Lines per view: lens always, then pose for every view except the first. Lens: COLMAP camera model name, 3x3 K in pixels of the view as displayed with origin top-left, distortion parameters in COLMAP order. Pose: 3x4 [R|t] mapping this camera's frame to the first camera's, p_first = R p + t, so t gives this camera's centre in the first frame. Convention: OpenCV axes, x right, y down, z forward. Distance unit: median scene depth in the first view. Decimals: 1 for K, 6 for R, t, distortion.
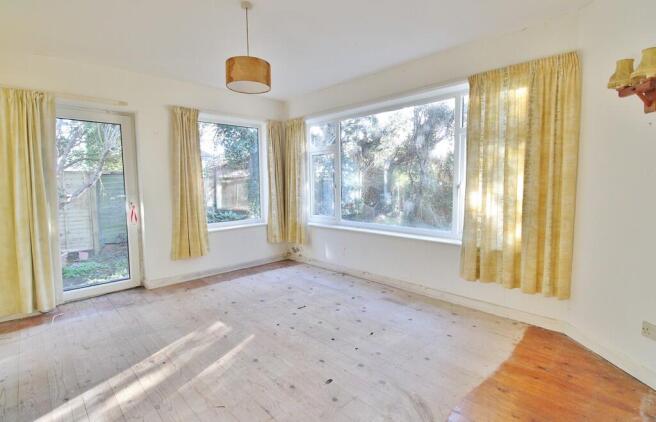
lens RADIAL K [[312.9, 0, 329.4], [0, 312.9, 207.4], [0, 0, 1]] dist [-0.012237, -0.001335]
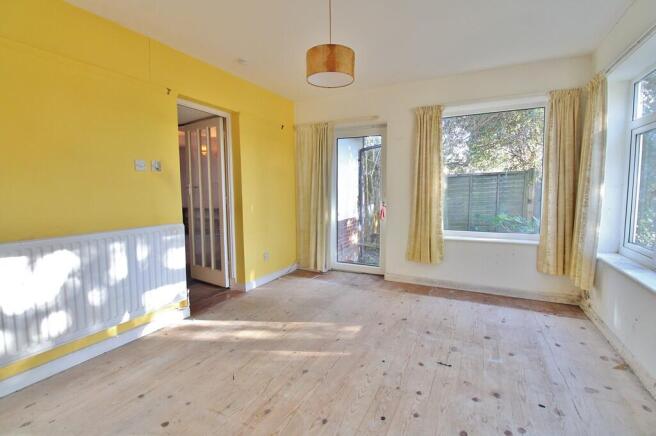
lens RADIAL K [[305.0, 0, 328.0], [0, 305.0, 214.3], [0, 0, 1]] dist [-0.004996, -0.007340]
pose [[0.322421, 0.090507, -0.942260, 0.402023], [-0.072321, 0.994864, 0.070814, -0.038540], [0.943830, 0.045313, 0.327311, 0.477082]]
